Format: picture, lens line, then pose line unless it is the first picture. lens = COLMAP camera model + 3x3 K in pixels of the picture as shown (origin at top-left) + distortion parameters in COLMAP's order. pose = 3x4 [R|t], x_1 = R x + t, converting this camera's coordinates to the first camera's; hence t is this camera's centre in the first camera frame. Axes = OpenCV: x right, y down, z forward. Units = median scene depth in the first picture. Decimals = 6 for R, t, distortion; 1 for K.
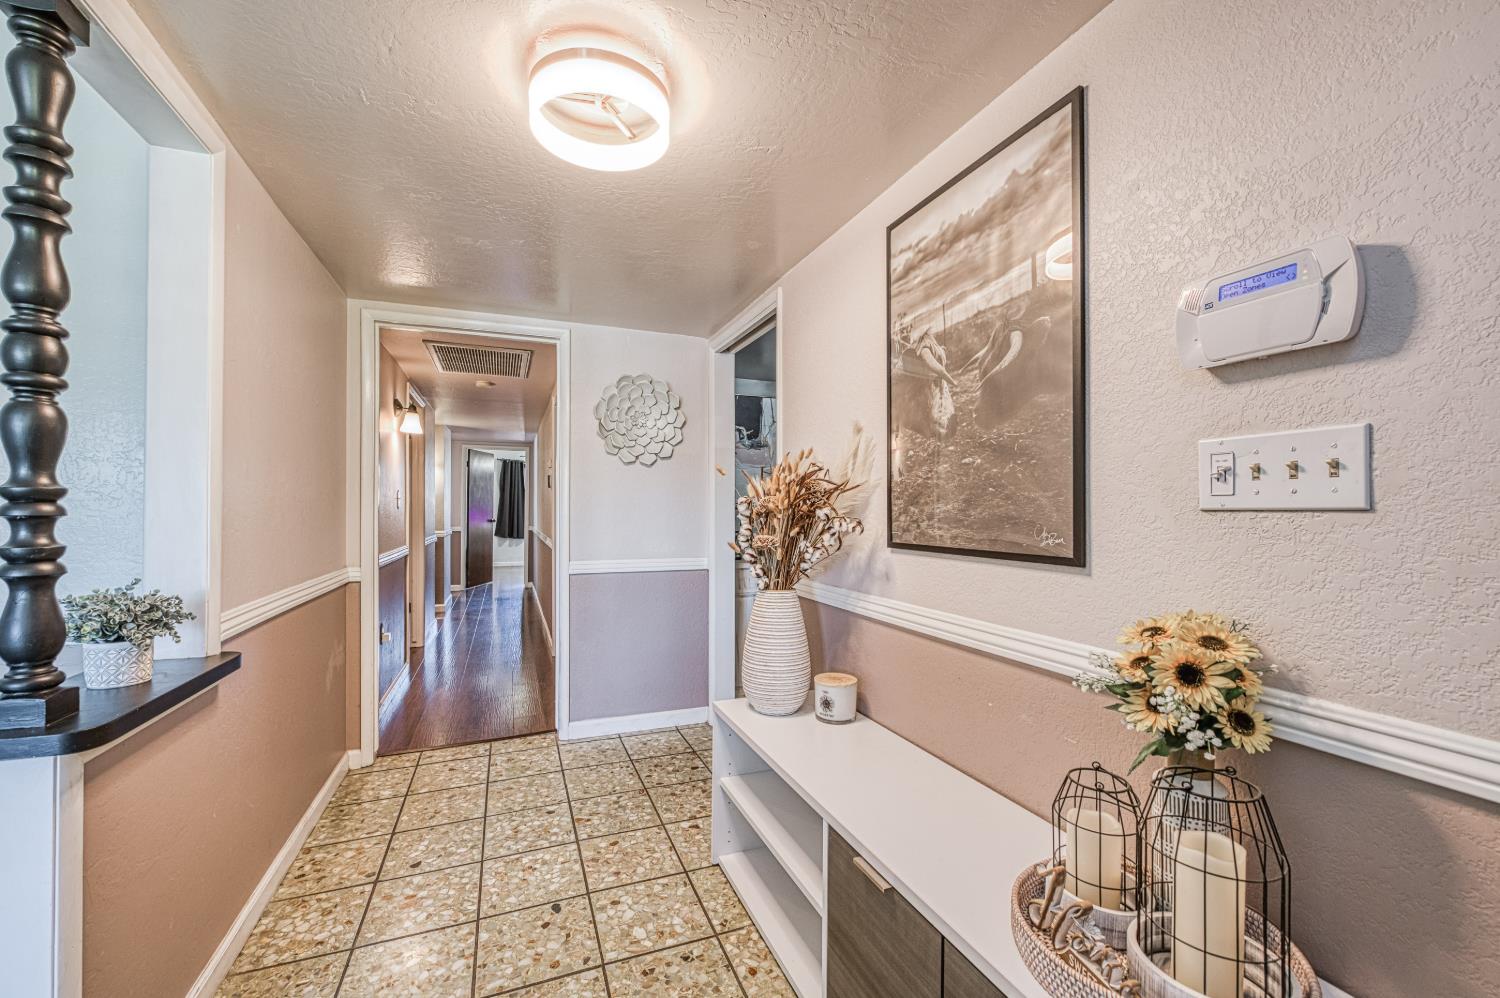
lens RADIAL K [[607.5, 0, 738.0], [0, 607.5, 506.7], [0, 0, 1]] dist [-0.016380, -0.001424]
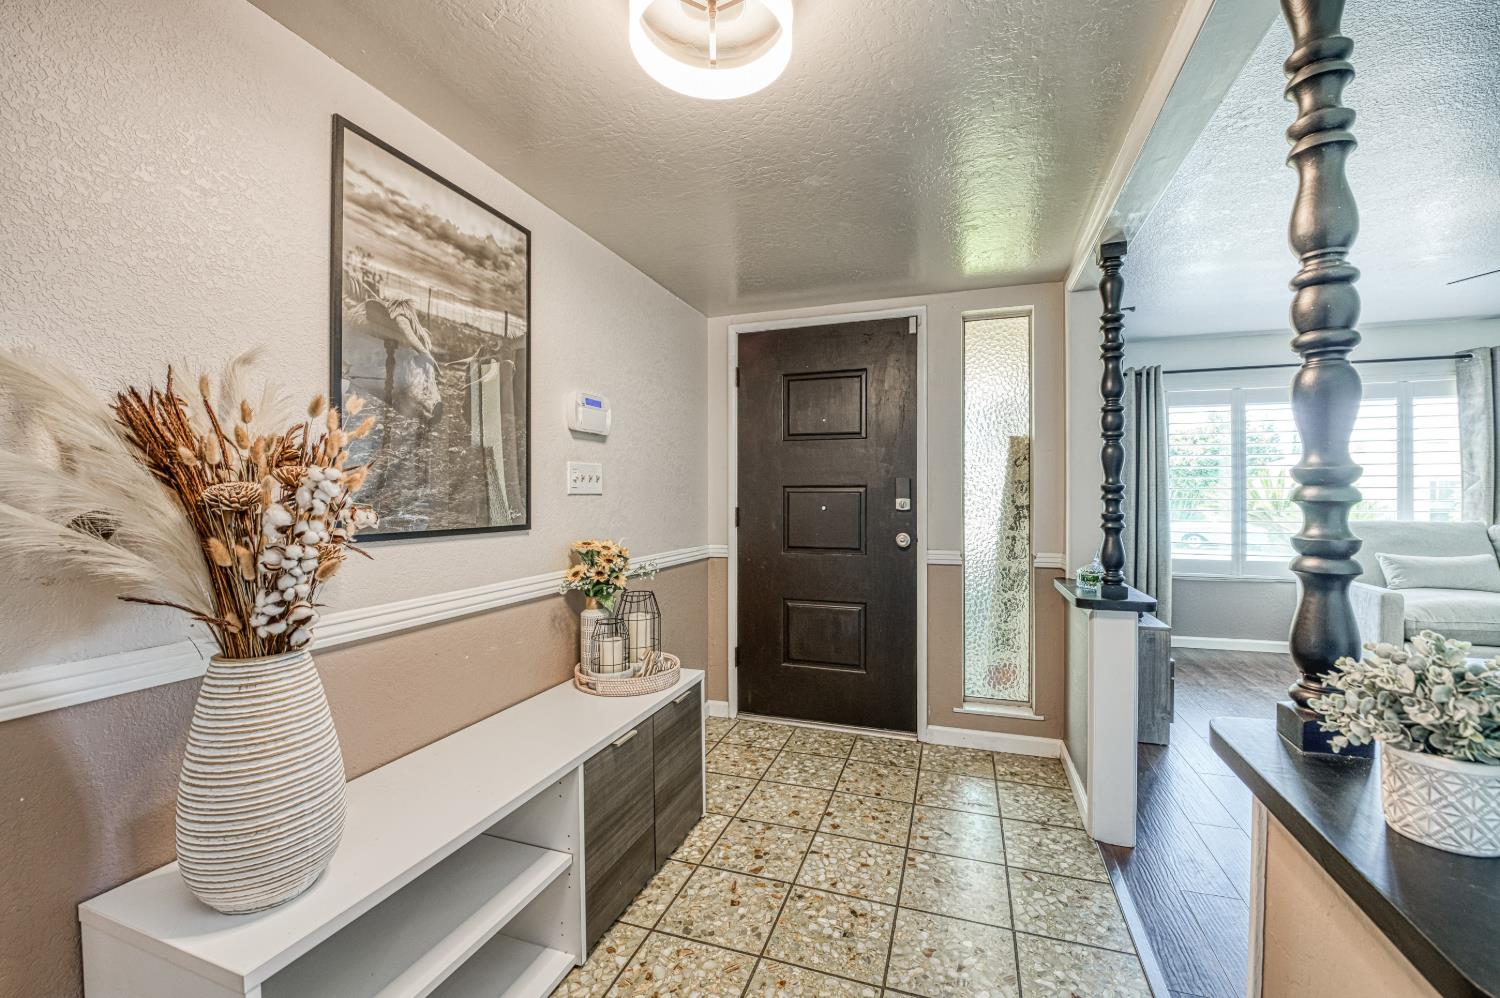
lens RADIAL K [[607.5, 0, 757.6], [0, 607.5, 499.2], [0, 0, 1]] dist [-0.016380, -0.001424]
pose [[-0.760803, -0.002464, 0.648978, -0.743055], [-0.007159, 0.999964, -0.004596, 0.016249], [-0.648944, -0.008143, -0.760793, 1.439139]]
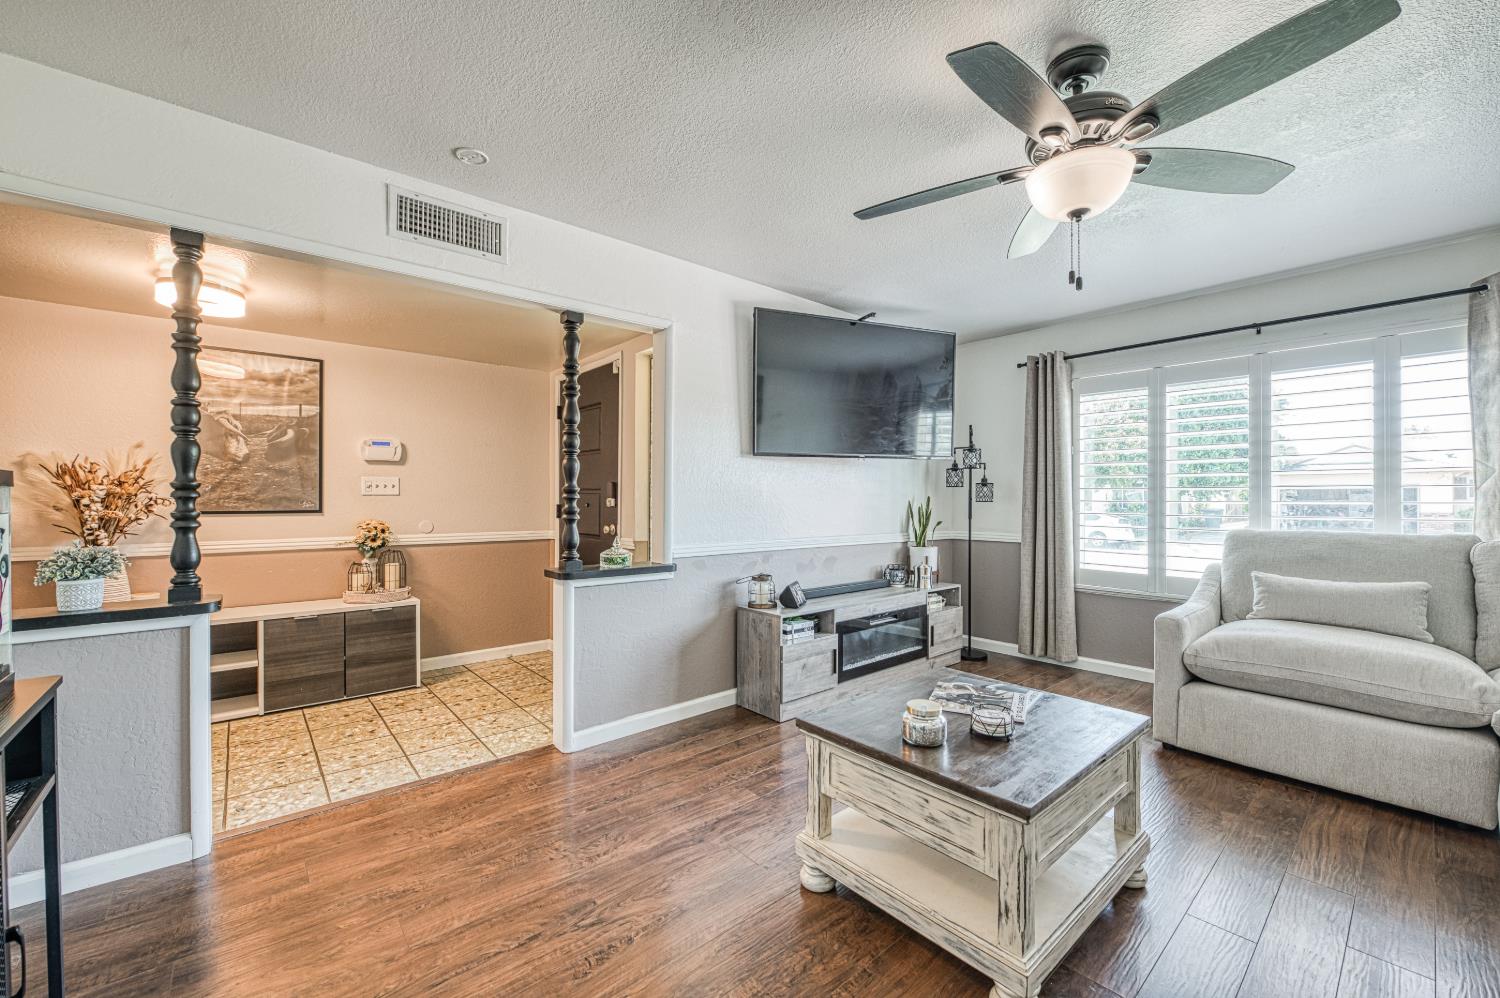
lens RADIAL K [[607.5, 0, 770.8], [0, 607.5, 497.9], [0, 0, 1]] dist [-0.016380, -0.001424]
pose [[-0.337303, -0.000266, 0.941396, -2.489342], [-0.012886, 0.999908, -0.004335, 0.003271], [-0.941308, -0.013593, -0.337275, -0.116789]]
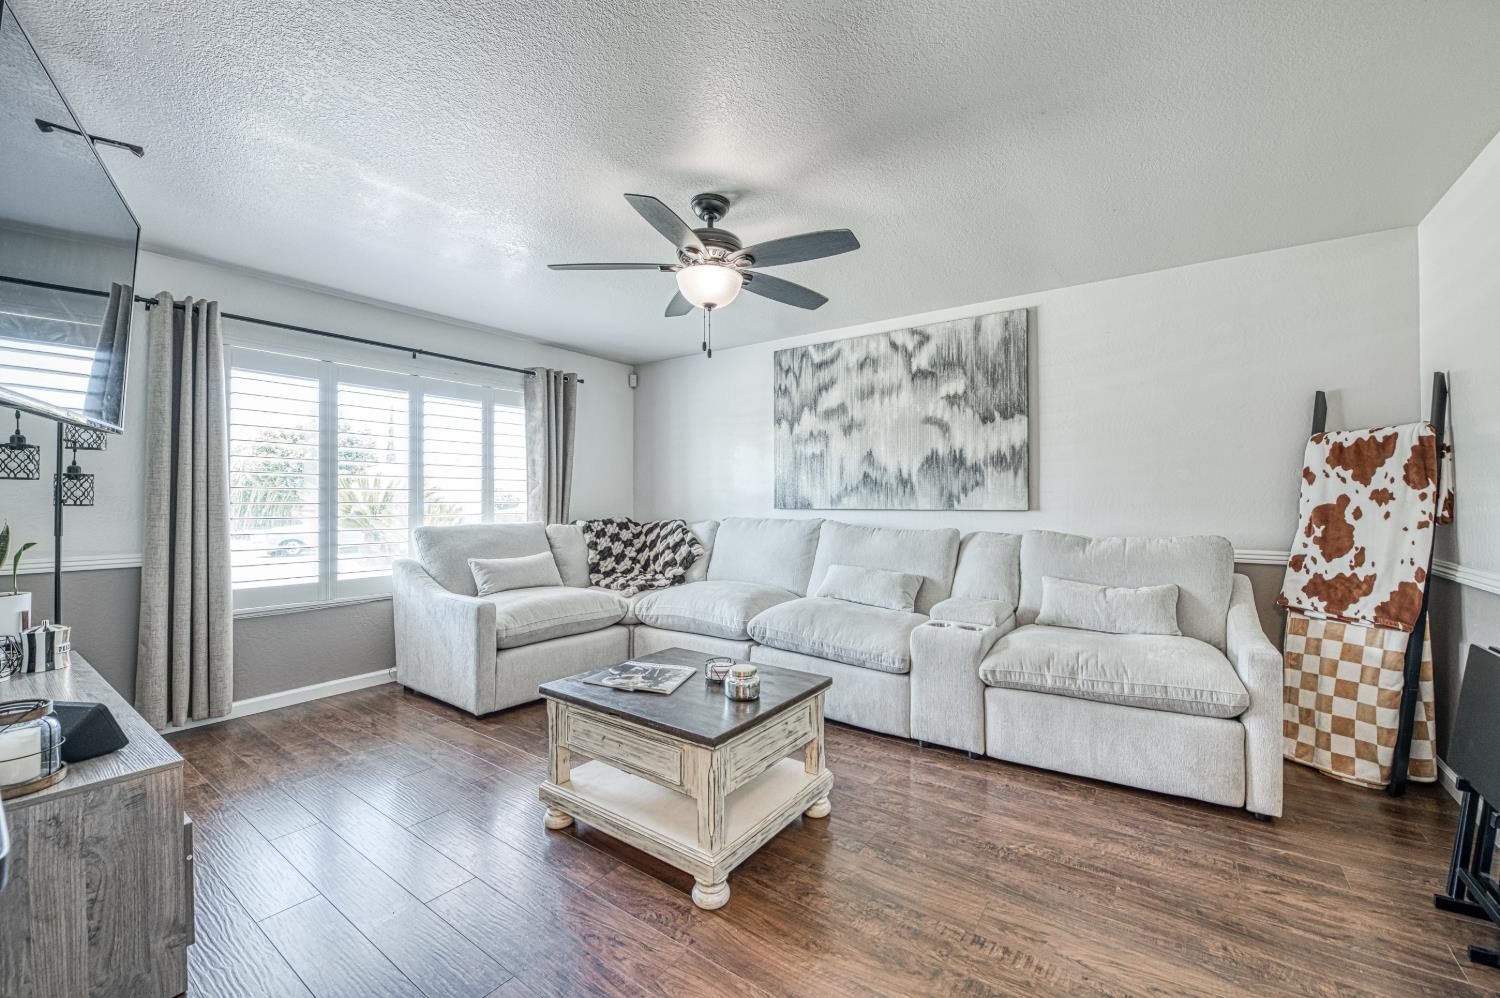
lens RADIAL K [[607.5, 0, 759.2], [0, 607.5, 493.9], [0, 0, 1]] dist [-0.016380, -0.001424]
pose [[-0.838611, -0.006056, -0.544697, -0.754310], [0.005219, 0.999803, -0.019150, 0.004603], [0.544705, -0.018902, -0.838415, 0.446849]]
